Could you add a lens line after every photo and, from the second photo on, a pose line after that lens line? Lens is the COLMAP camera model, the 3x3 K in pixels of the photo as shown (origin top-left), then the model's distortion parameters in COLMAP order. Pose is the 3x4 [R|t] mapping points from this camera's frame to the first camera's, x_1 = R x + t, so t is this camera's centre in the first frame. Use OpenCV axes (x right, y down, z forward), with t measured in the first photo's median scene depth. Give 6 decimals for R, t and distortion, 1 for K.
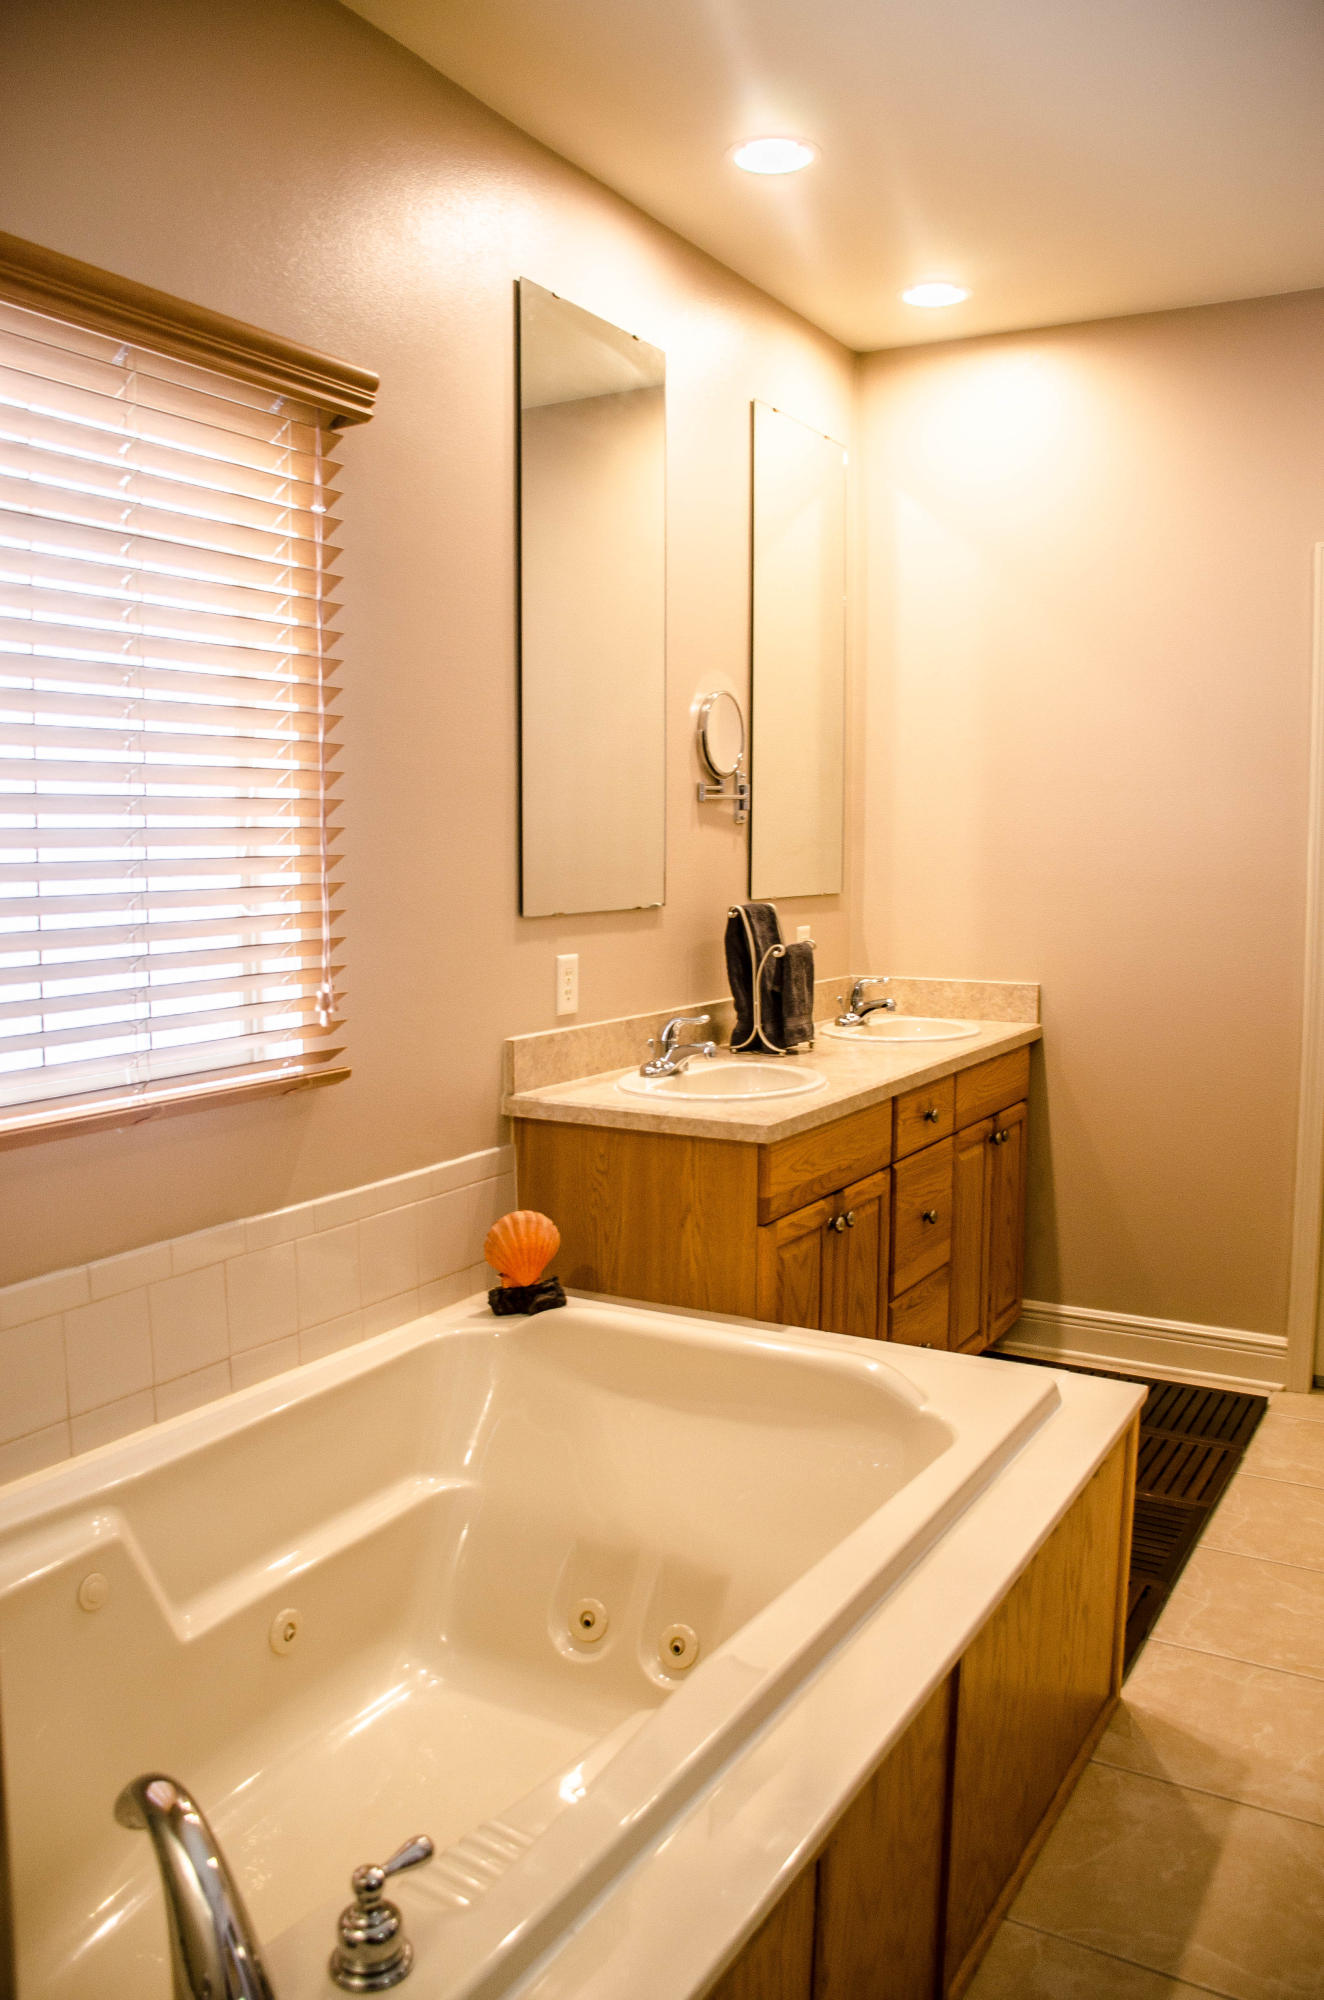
lens RADIAL K [[1559.5, 0, 662.0], [0, 1559.5, 1000.0], [0, 0, 1]] dist [-0.148879, 0.111510]
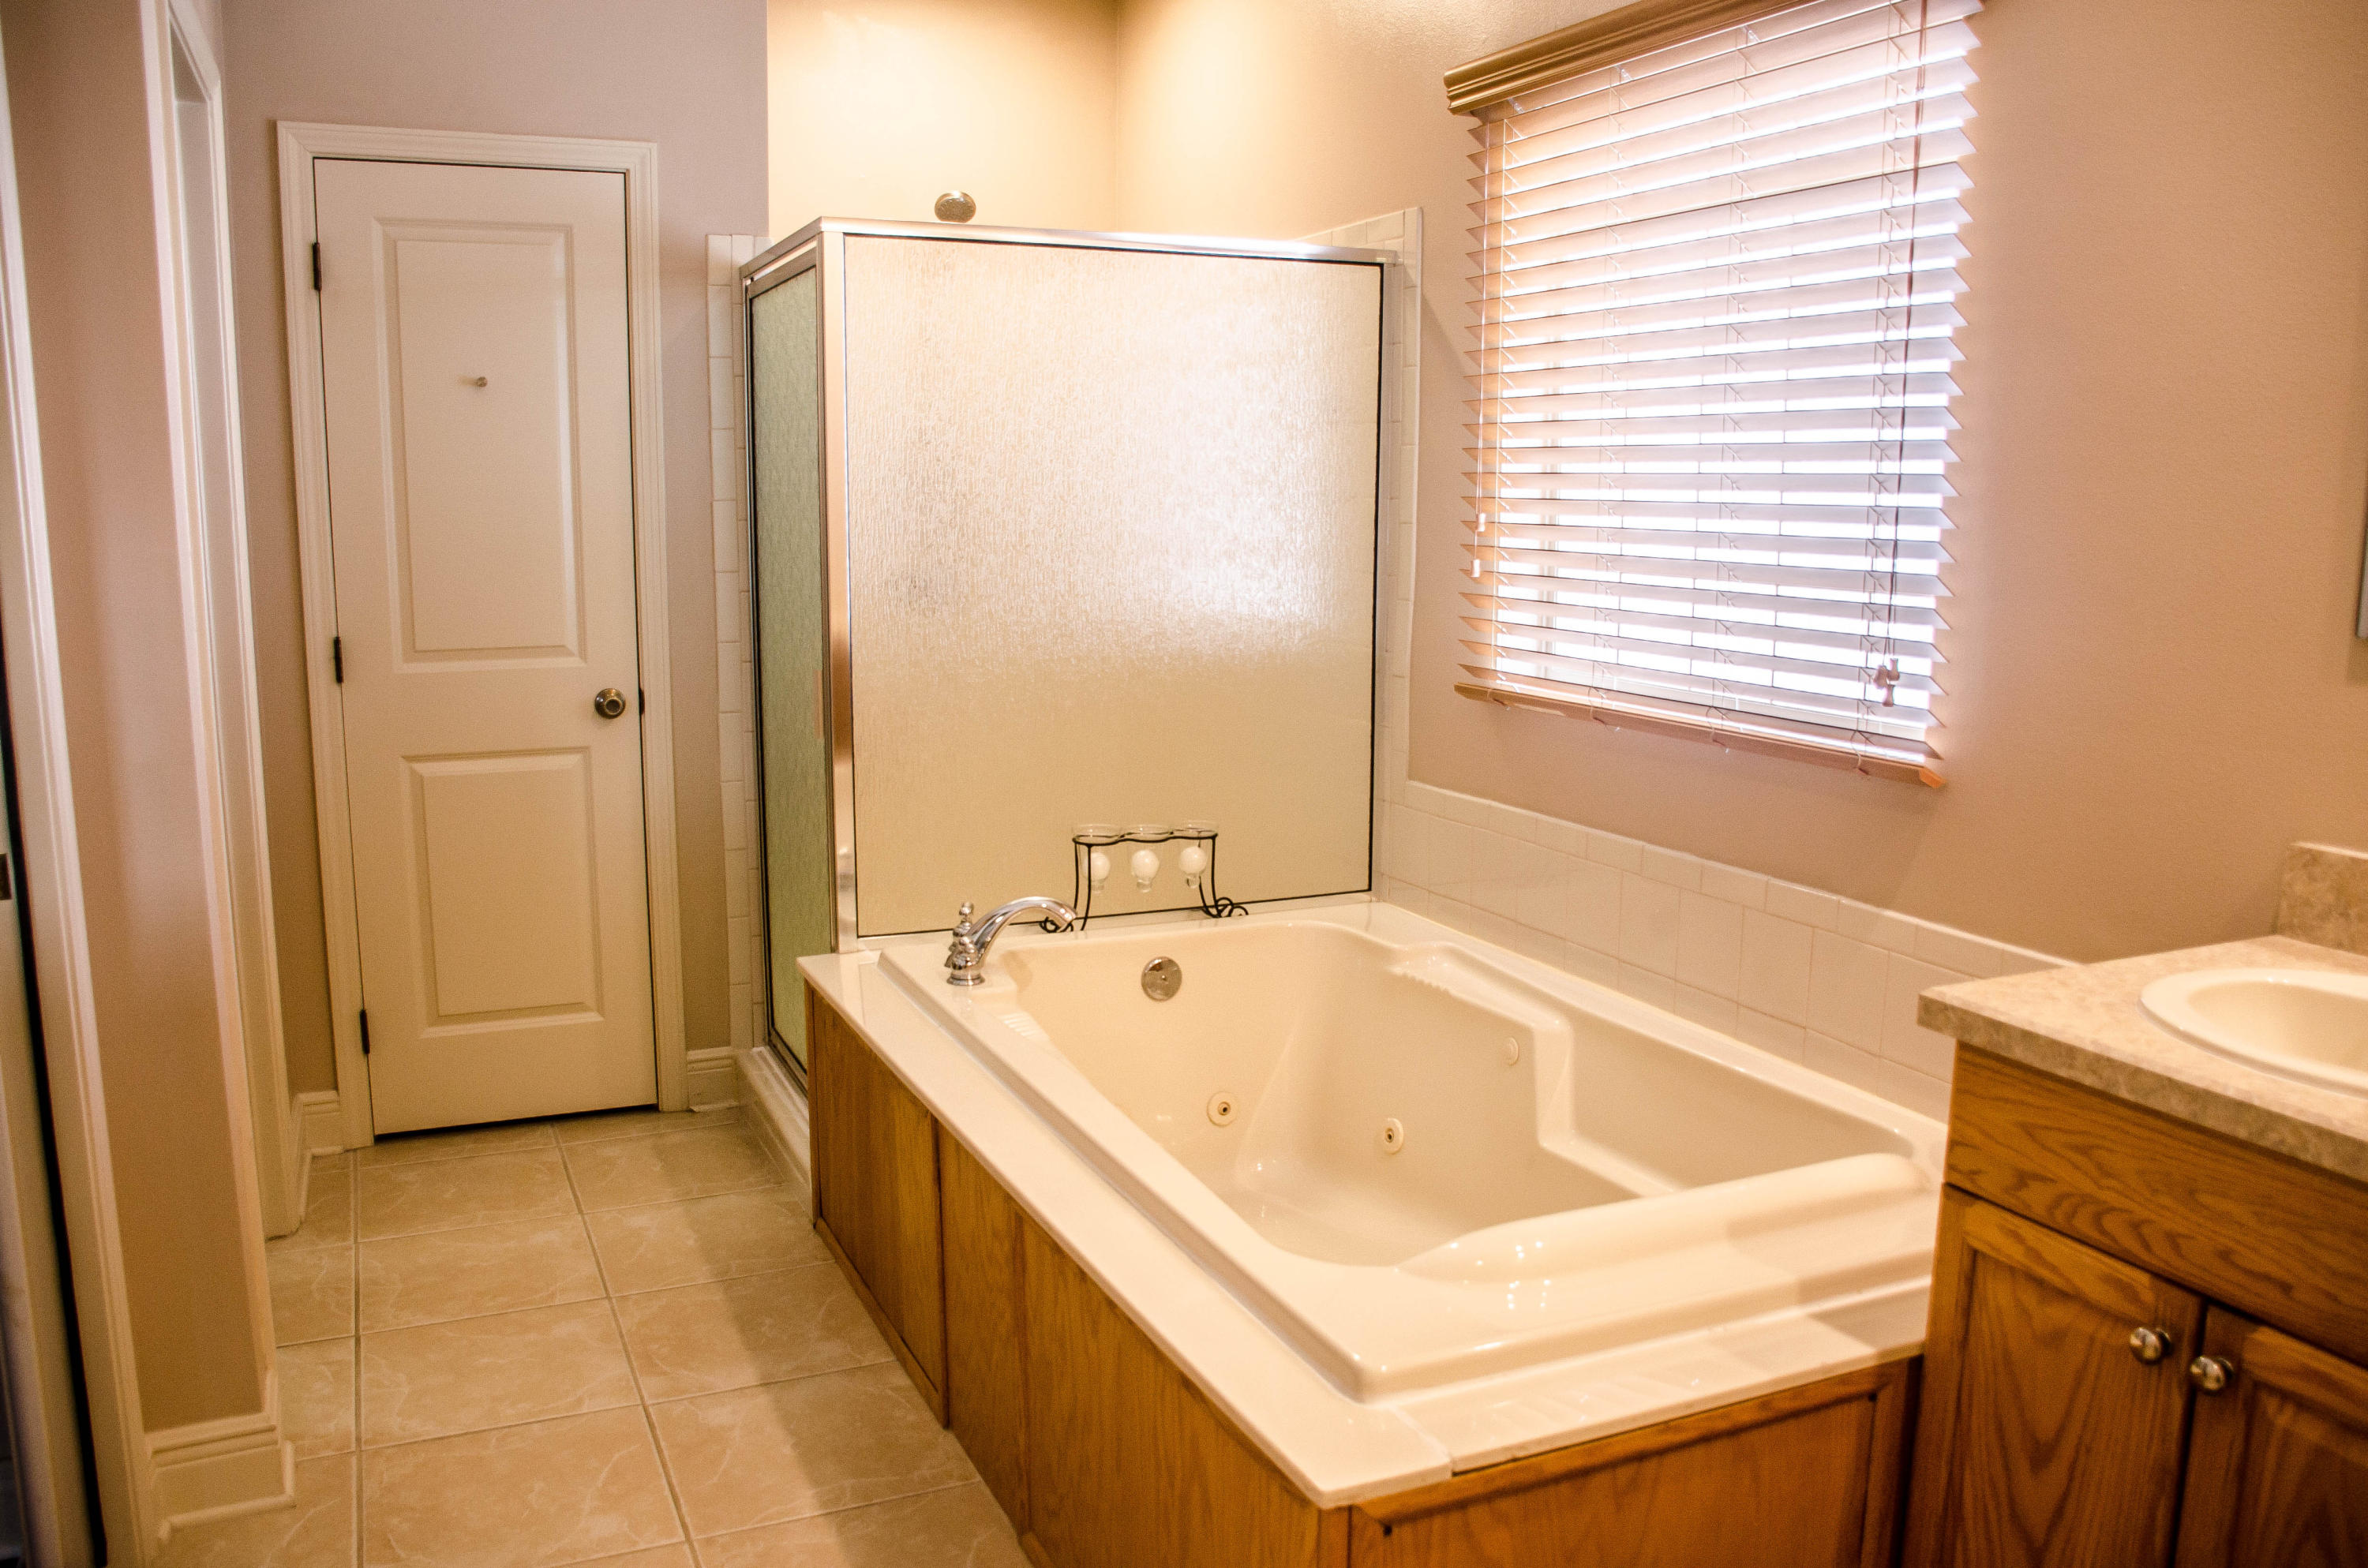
lens RADIAL K [[1846.2, 0, 1184.0], [0, 1846.2, 784.0], [0, 0, 1]] dist [-0.148879, 0.111510]
pose [[-0.571670, 0.136147, -0.809109, 0.858005], [-0.081647, 0.971802, 0.221211, -0.137578], [0.816411, 0.192521, -0.544434, 1.291747]]
